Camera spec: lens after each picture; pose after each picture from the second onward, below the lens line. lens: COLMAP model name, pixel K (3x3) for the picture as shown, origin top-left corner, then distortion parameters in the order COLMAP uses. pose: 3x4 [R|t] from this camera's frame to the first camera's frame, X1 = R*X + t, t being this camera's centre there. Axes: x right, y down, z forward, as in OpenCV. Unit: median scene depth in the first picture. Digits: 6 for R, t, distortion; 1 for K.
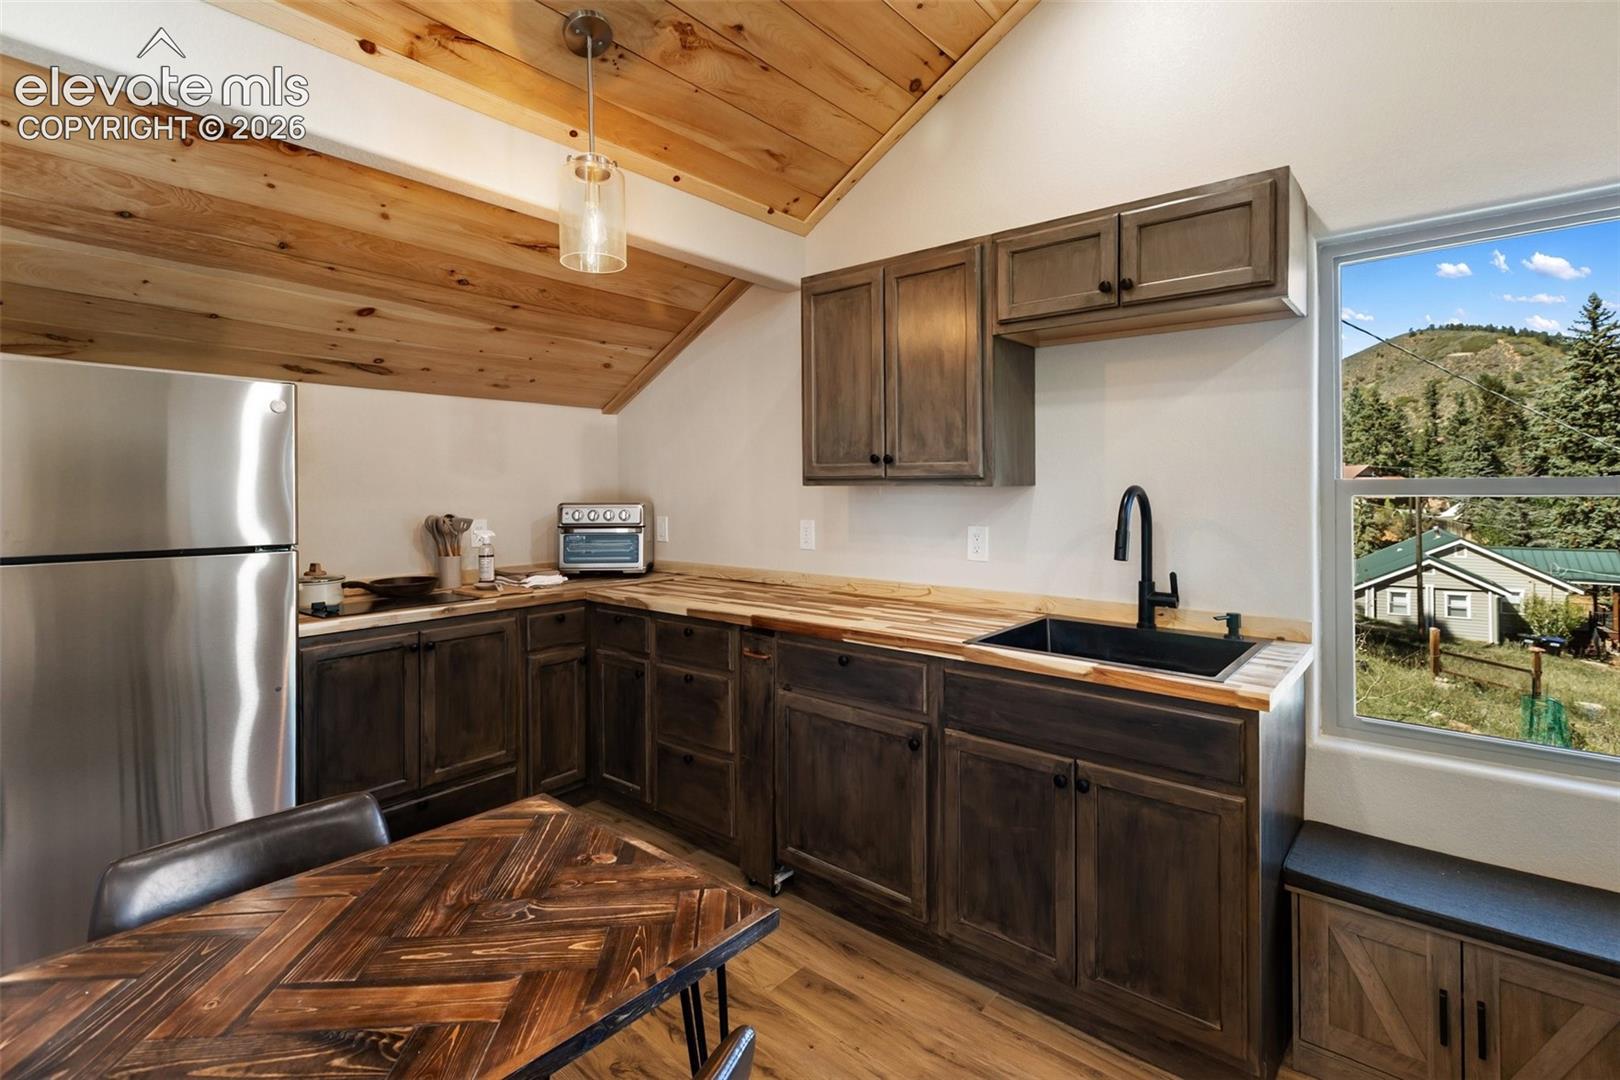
lens RADIAL K [[753.7, 0, 798.3], [0, 753.7, 492.4], [0, 0, 1]] dist [0.001975, -0.001419]
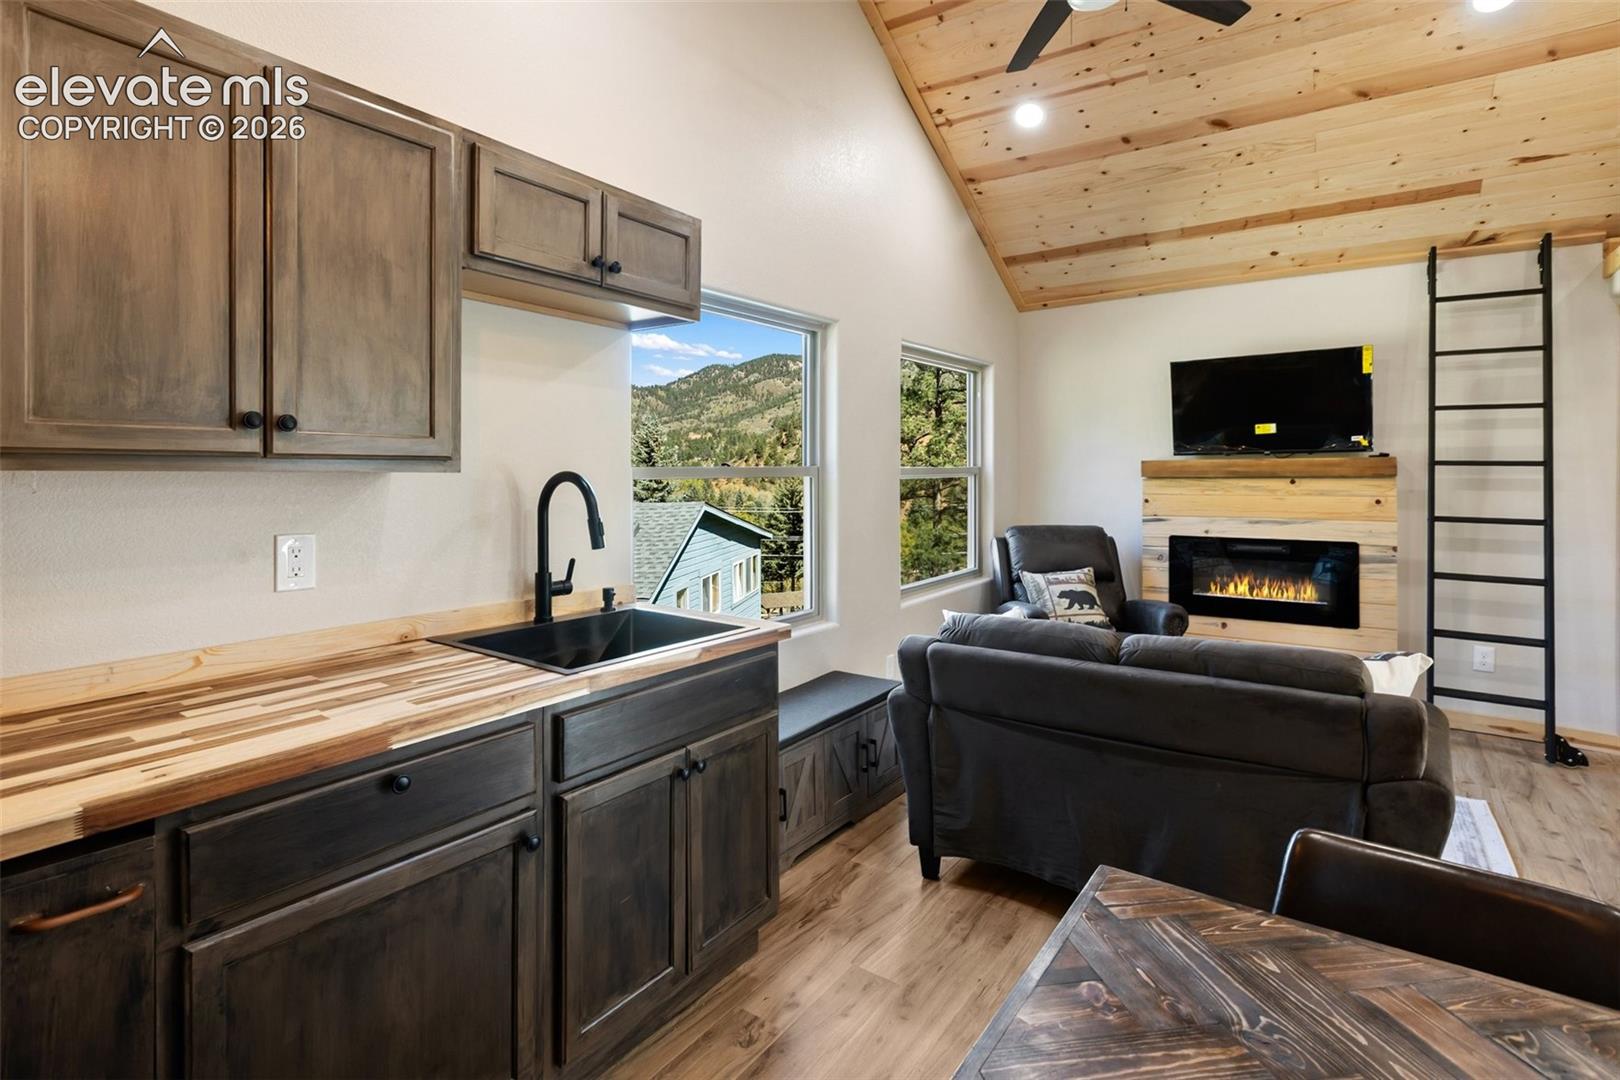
lens RADIAL K [[783.7, 0, 810.1], [0, 783.7, 472.3], [0, 0, 1]] dist [0.001055, -0.000725]
pose [[-0.083706, -0.000642, 0.996490, -0.594650], [0.007127, 0.999974, 0.001243, -0.007187], [-0.996465, 0.007206, -0.083699, 0.807856]]
